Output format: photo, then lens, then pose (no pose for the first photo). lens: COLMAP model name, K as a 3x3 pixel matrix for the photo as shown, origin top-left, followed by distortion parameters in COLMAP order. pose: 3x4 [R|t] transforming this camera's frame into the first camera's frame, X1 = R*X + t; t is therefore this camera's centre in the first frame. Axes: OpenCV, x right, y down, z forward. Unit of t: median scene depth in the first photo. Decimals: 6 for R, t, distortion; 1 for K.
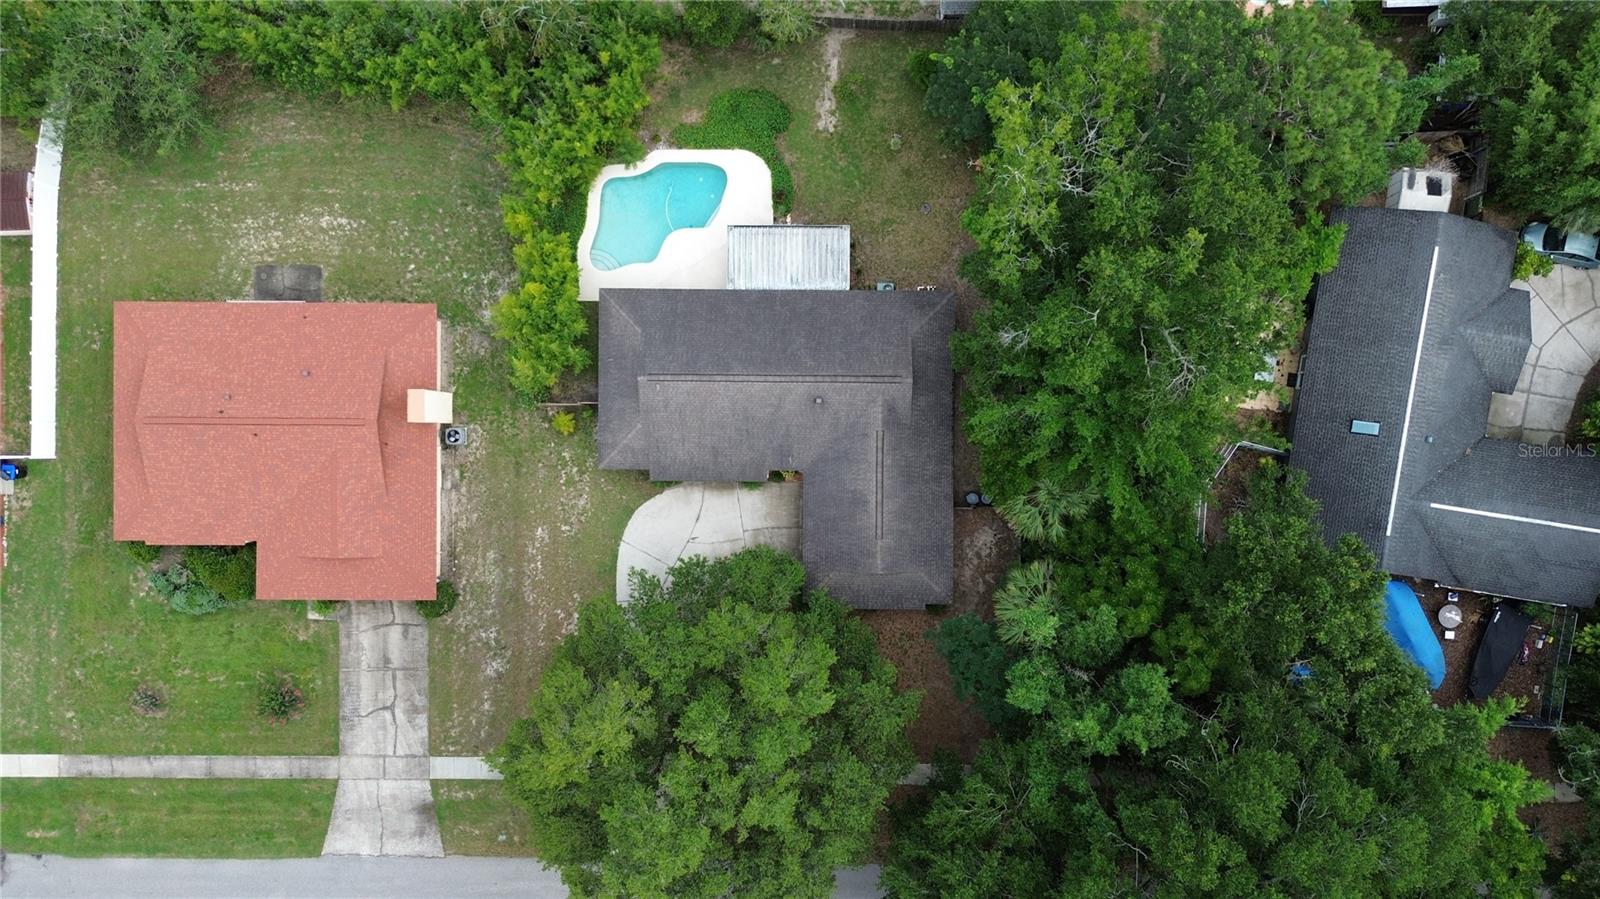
lens RADIAL K [[1161.8, 0, 804.4], [0, 1161.8, 426.8], [0, 0, 1]] dist [0.032408, -0.028753]
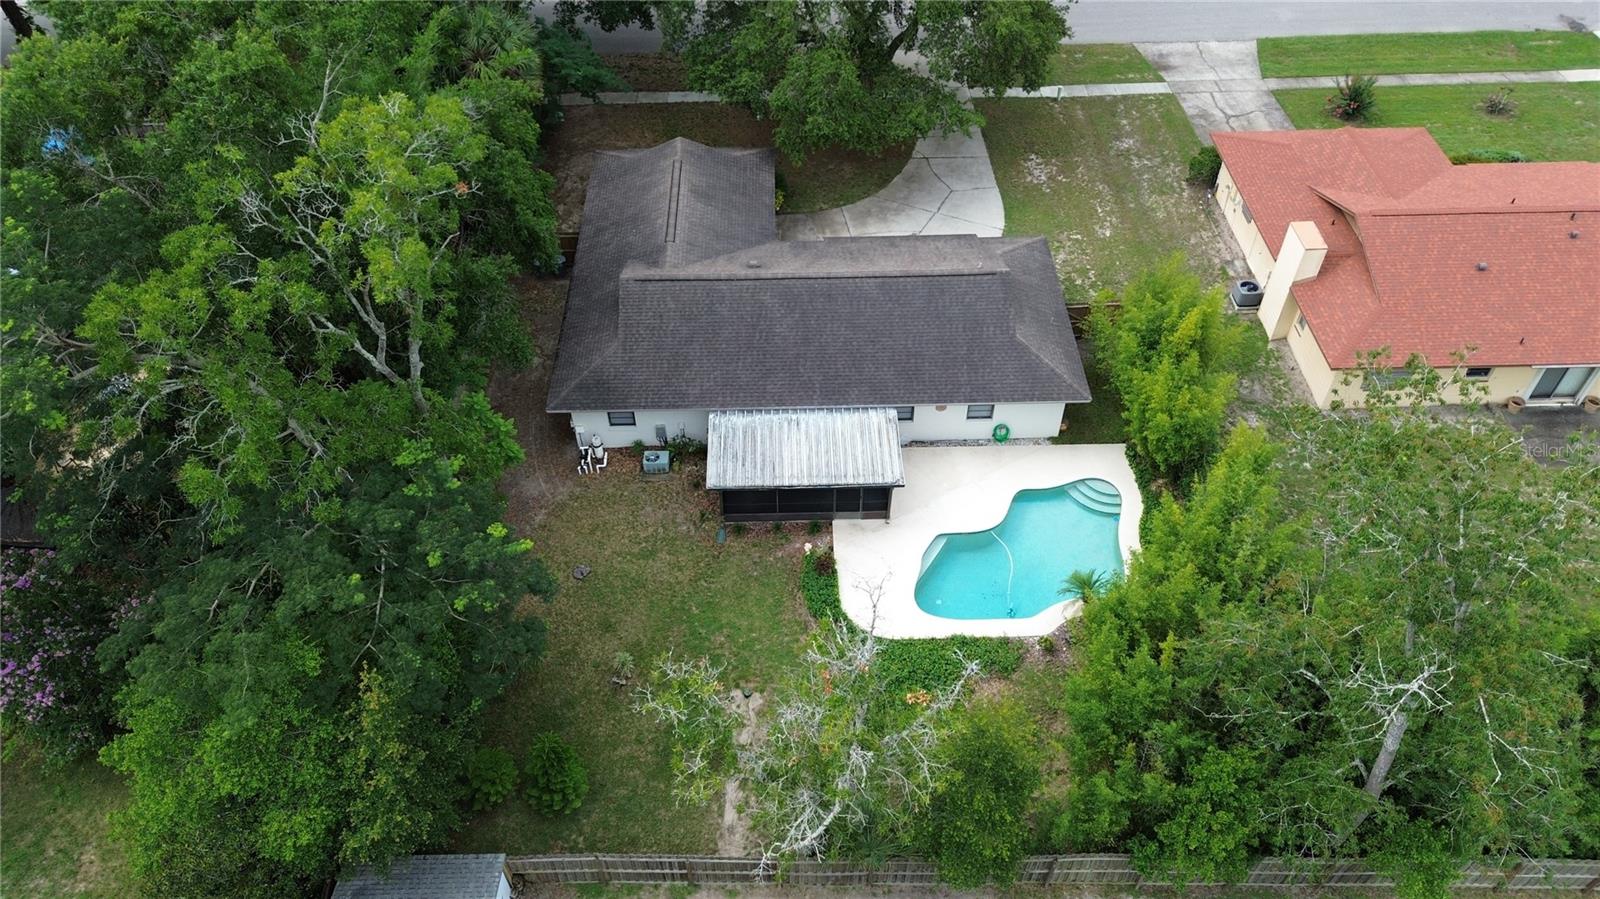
lens RADIAL K [[1161.8, 0, 804.4], [0, 1161.8, 426.8], [0, 0, 1]] dist [0.032408, -0.028753]
pose [[-0.999345, 0.035263, -0.008155, -0.008790], [-0.030778, -0.709380, 0.704154, -0.574883], [0.019045, 0.703944, 0.710000, 0.534206]]
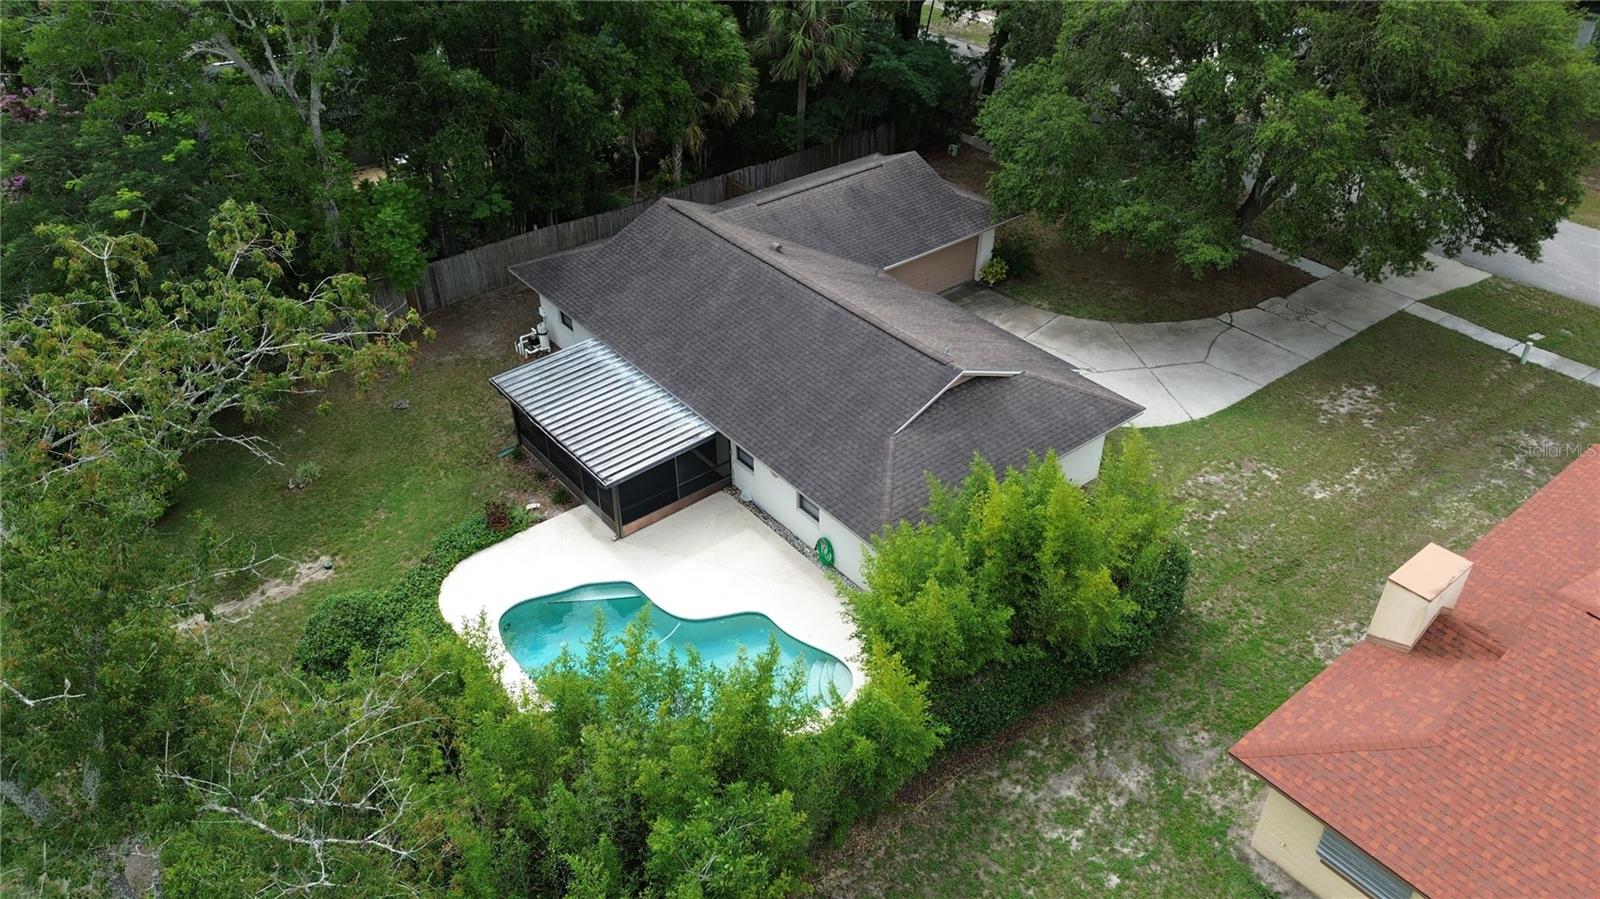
lens RADIAL K [[1154.5, 0, 803.7], [0, 1154.5, 428.0], [0, 0, 1]] dist [0.045451, -0.054441]
pose [[-0.628517, -0.424023, 0.652051, -0.412923], [0.777555, -0.363414, 0.513166, -0.340374], [0.019370, 0.829539, 0.558113, 0.706717]]
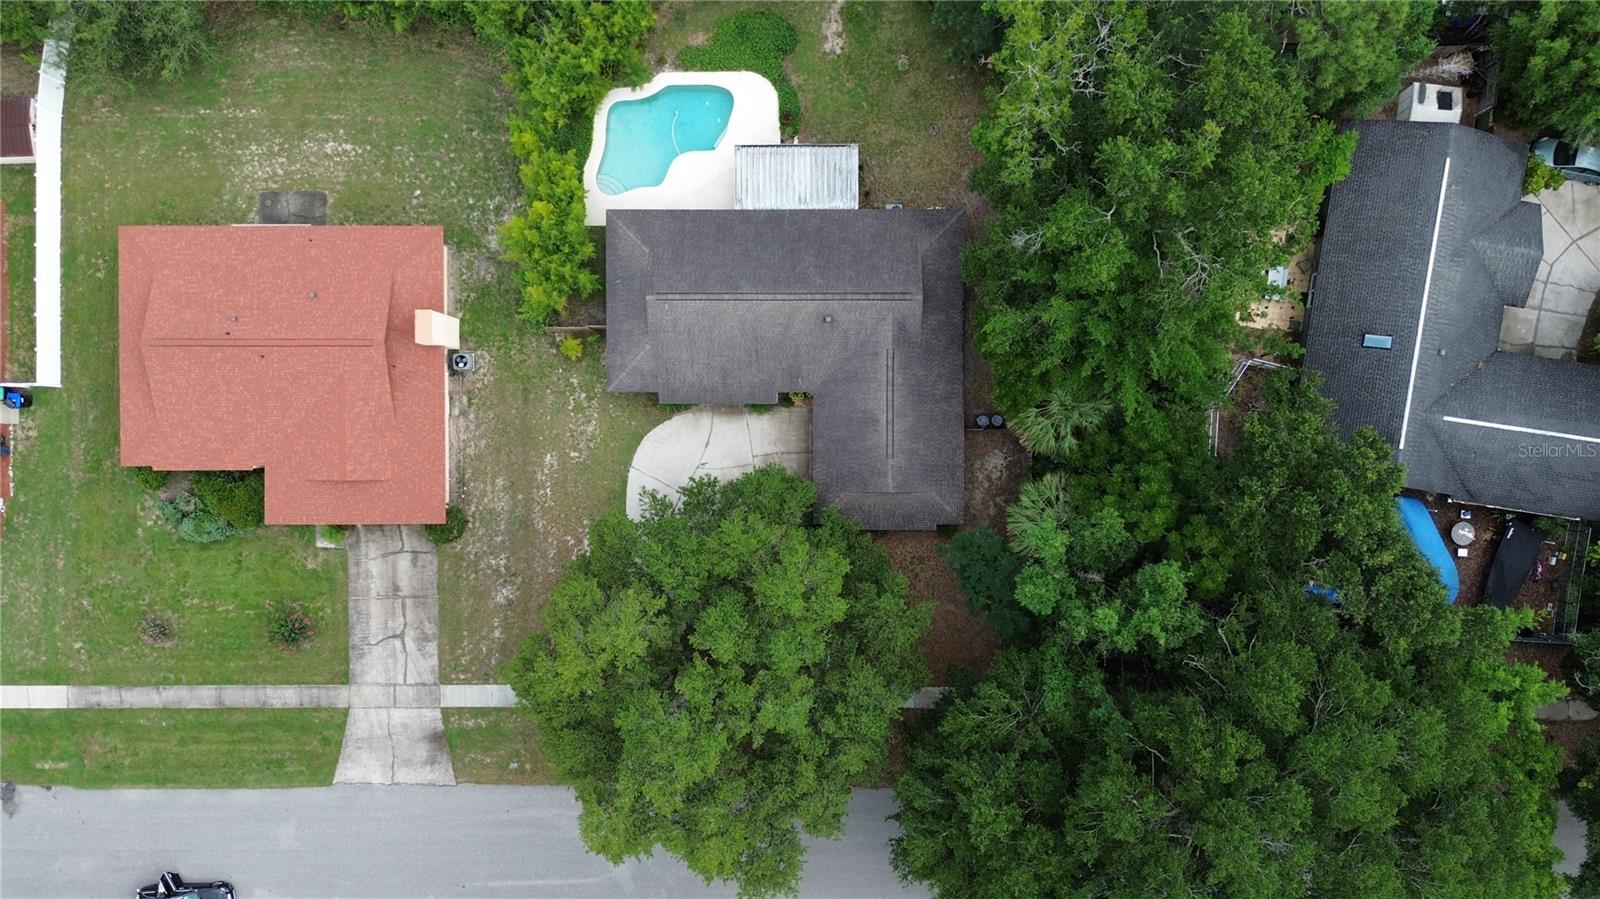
lens RADIAL K [[1161.8, 0, 804.4], [0, 1161.8, 426.8], [0, 0, 1]] dist [0.032408, -0.028753]
pose [[0.999966, -0.008104, 0.001763, -0.010330], [0.008100, 0.999964, 0.002427, 0.064442], [-0.001783, -0.002412, 0.999996, 0.004220]]
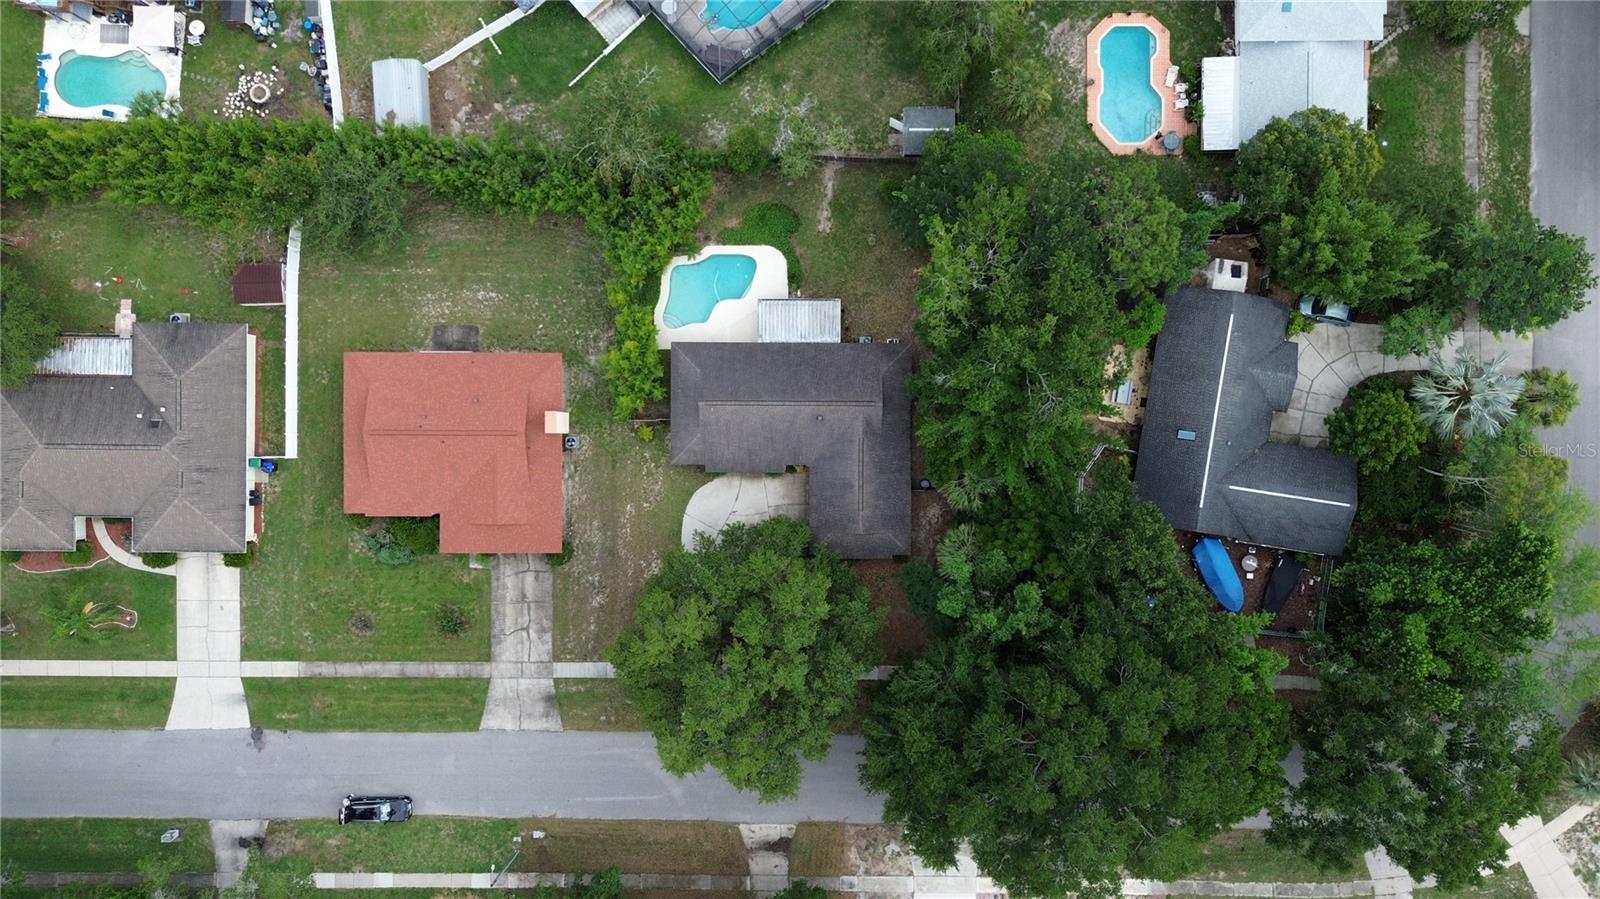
lens RADIAL K [[1154.5, 0, 803.7], [0, 1154.5, 428.0], [0, 0, 1]] dist [0.045451, -0.054441]
pose [[0.999996, -0.002534, 0.001372, -0.010064], [0.002534, 0.999997, 0.000533, -0.010009], [-0.001373, -0.000530, 0.999999, -0.460040]]
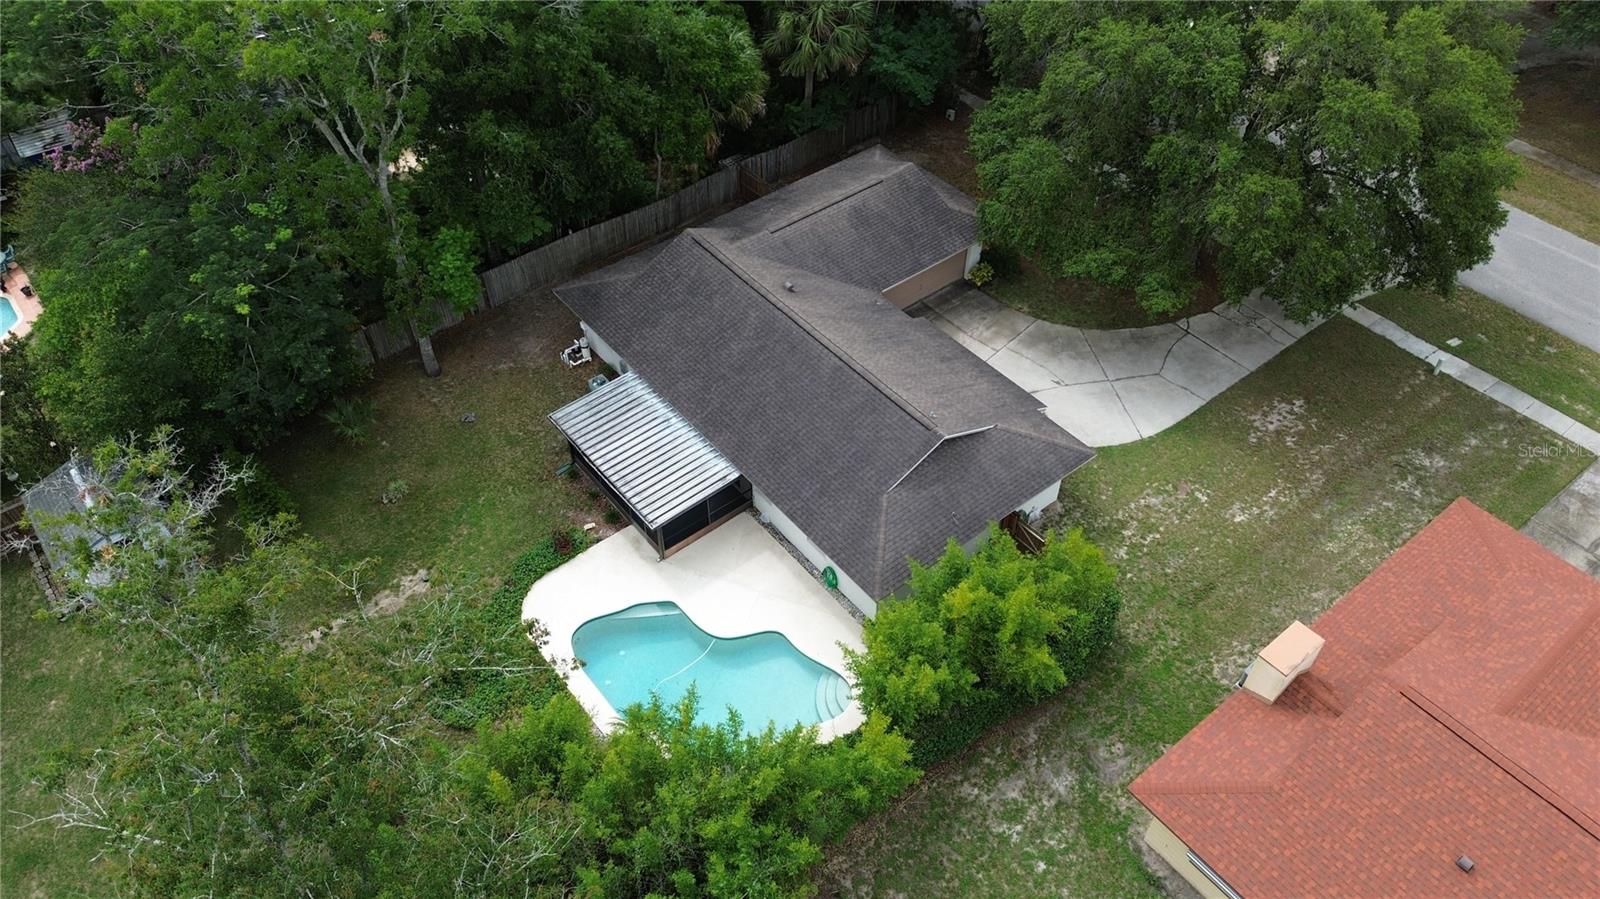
lens RADIAL K [[1161.8, 0, 804.4], [0, 1161.8, 426.8], [0, 0, 1]] dist [0.032408, -0.028753]
pose [[-0.627680, -0.534512, 0.565964, -0.415171], [0.778181, -0.450661, 0.437423, -0.342231], [0.021250, 0.714984, 0.698818, 0.545603]]
